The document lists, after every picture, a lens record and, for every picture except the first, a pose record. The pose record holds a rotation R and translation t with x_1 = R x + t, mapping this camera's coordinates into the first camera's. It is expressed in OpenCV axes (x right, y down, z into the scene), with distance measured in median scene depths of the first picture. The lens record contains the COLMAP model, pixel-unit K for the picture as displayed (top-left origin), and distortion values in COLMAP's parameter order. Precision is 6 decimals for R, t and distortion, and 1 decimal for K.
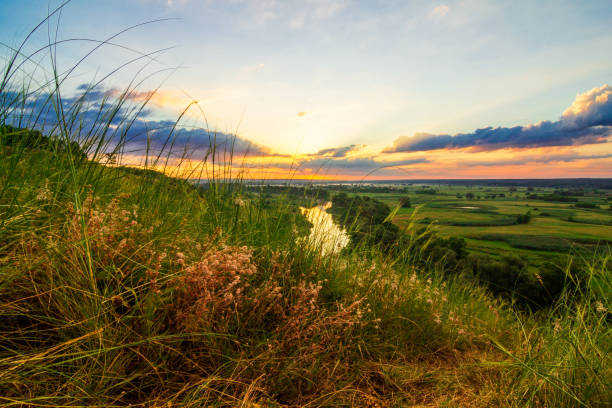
lens RADIAL K [[322.1, 0, 306.0], [0, 322.1, 204.0], [0, 0, 1]] dist [-0.029198, -0.001039]
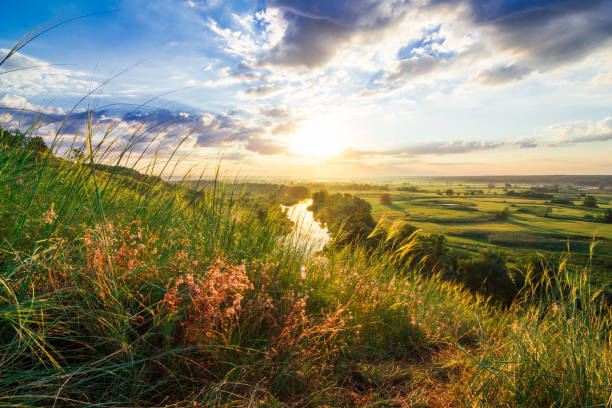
lens RADIAL K [[328.6, 0, 306.0], [0, 328.6, 204.0], [0, 0, 1]] dist [-0.030594, -0.000449]
pose [[0.998253, -0.006509, 0.058732, -0.030490], [0.006095, 0.999955, 0.007238, -0.088299], [-0.058777, -0.006867, 0.998248, -0.158143]]
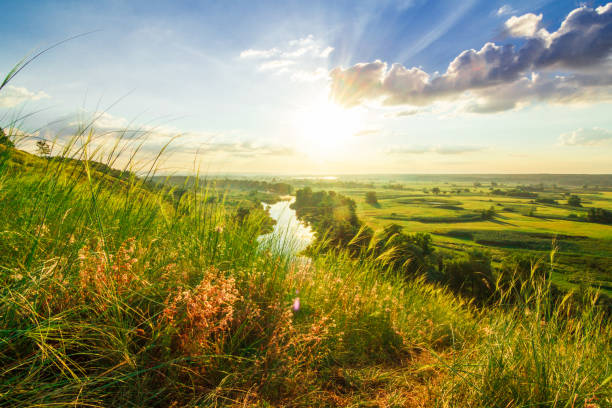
lens RADIAL K [[342.0, 0, 306.0], [0, 342.0, 204.0], [0, 0, 1]] dist [-0.030277, -0.000123]
pose [[0.994046, -0.003289, 0.108912, -0.051841], [0.001841, 0.999909, 0.013396, -0.157523], [-0.108946, -0.013116, 0.993961, -0.281831]]
